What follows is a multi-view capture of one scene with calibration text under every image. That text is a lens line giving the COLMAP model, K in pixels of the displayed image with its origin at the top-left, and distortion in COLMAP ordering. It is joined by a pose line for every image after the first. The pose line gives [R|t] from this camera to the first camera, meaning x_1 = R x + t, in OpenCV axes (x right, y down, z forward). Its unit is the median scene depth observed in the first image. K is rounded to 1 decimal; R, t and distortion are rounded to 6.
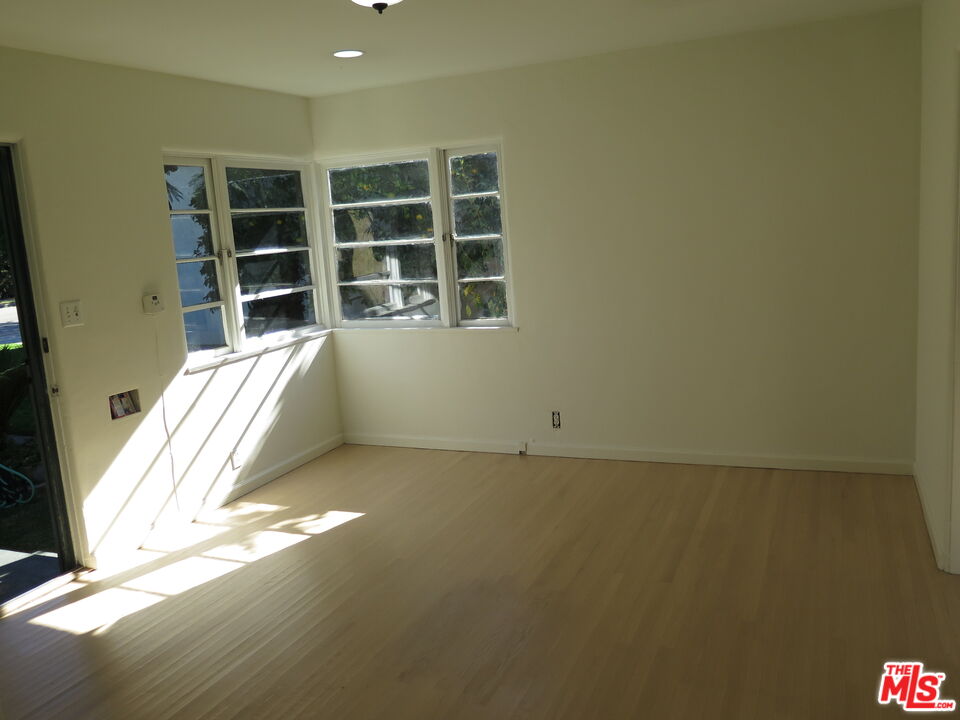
lens RADIAL K [[811.1, 0, 480.0], [0, 811.1, 360.0], [0, 0, 1]] dist [-0.011636, -0.007900]
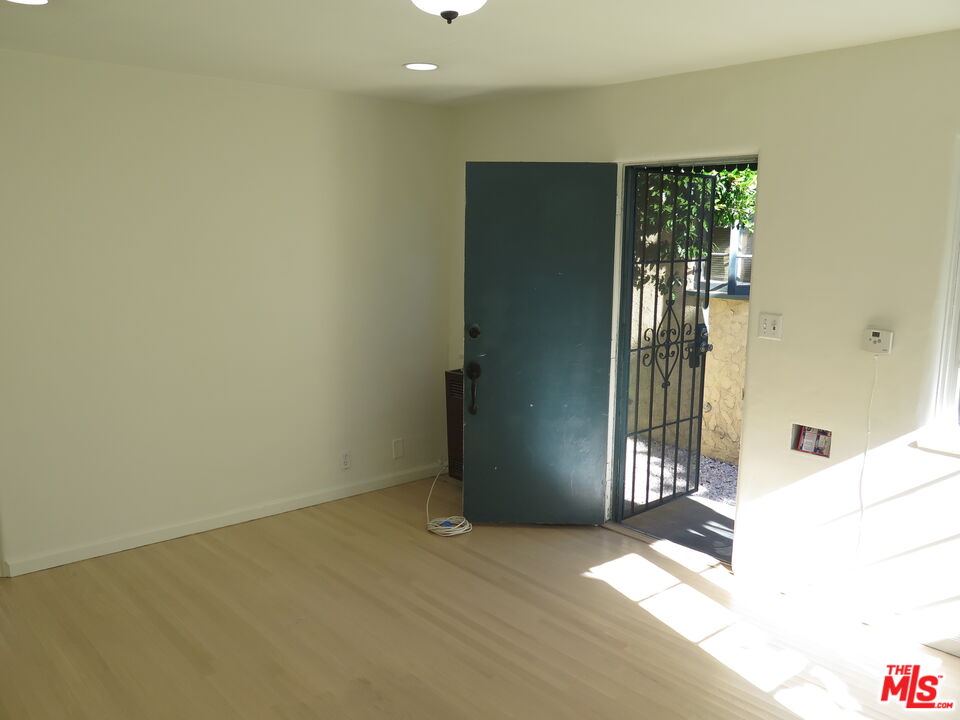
lens RADIAL K [[811.1, 0, 480.0], [0, 811.1, 360.0], [0, 0, 1]] dist [-0.011636, -0.007900]
pose [[-0.440711, 0.207033, -0.873448, 0.512115], [-0.132369, 0.947413, 0.291354, -0.258108], [0.887836, 0.244020, -0.390131, 1.085327]]
